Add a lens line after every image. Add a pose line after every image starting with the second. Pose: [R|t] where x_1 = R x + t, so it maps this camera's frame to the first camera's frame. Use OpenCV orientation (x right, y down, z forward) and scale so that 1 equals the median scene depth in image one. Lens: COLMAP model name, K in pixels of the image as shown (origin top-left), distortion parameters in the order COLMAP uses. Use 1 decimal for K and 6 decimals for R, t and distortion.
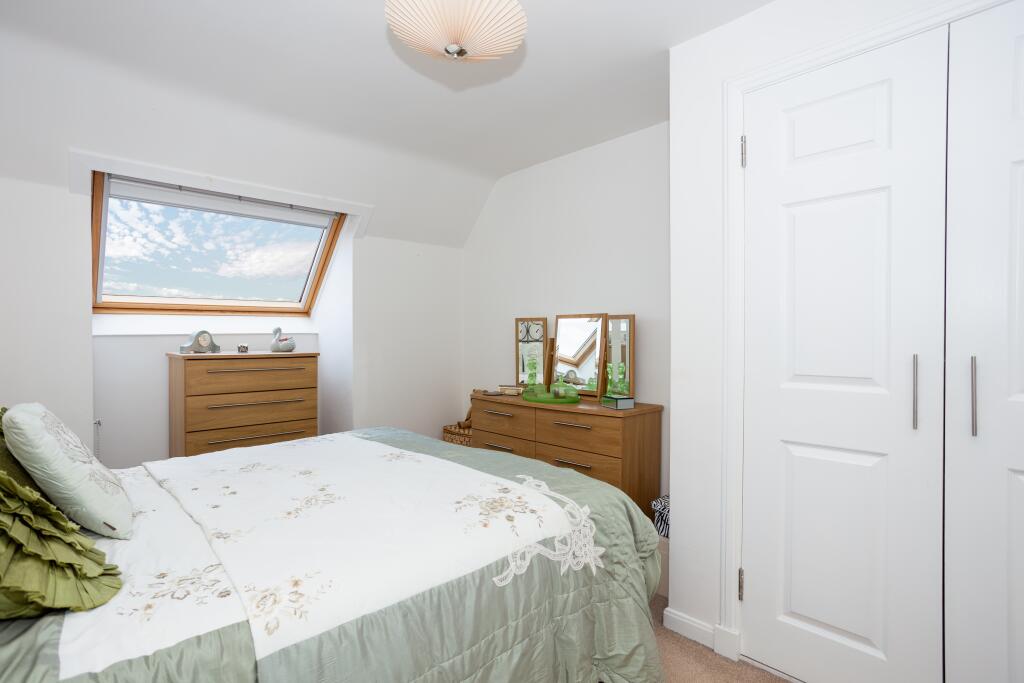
lens RADIAL K [[496.4, 0, 505.4], [0, 496.4, 341.5], [0, 0, 1]] dist [-0.026563, 0.011831]
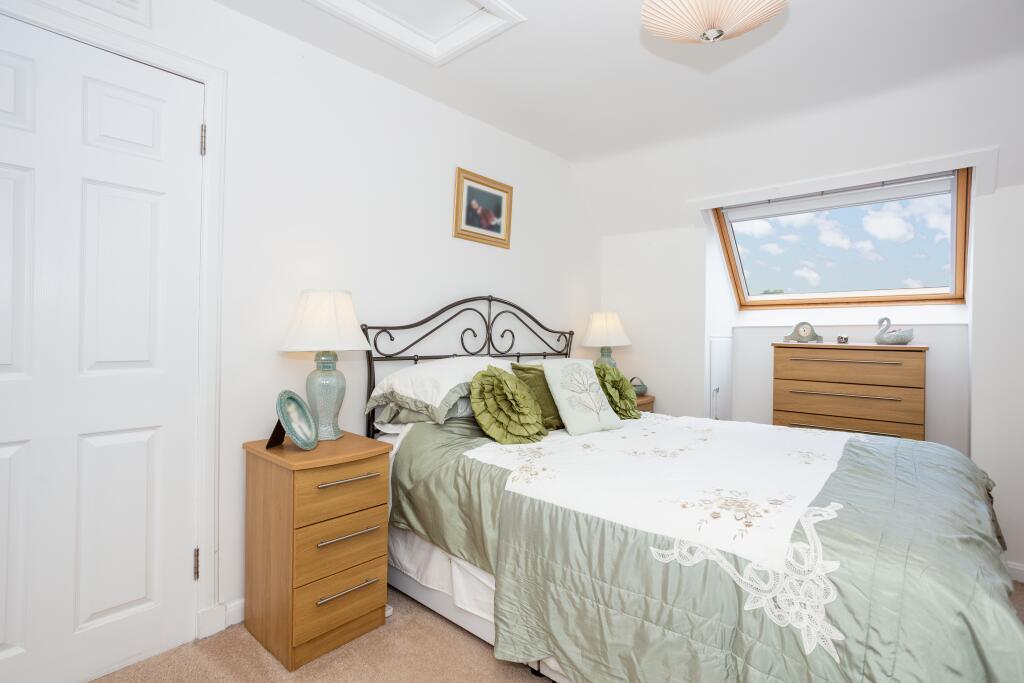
lens RADIAL K [[496.4, 0, 516.1], [0, 496.4, 335.1], [0, 0, 1]] dist [-0.026563, 0.011831]
pose [[0.083408, 0.006855, -0.996492, 0.429639], [-0.017741, 0.999828, 0.005393, 0.012675], [0.996358, 0.017229, 0.083515, 0.268111]]
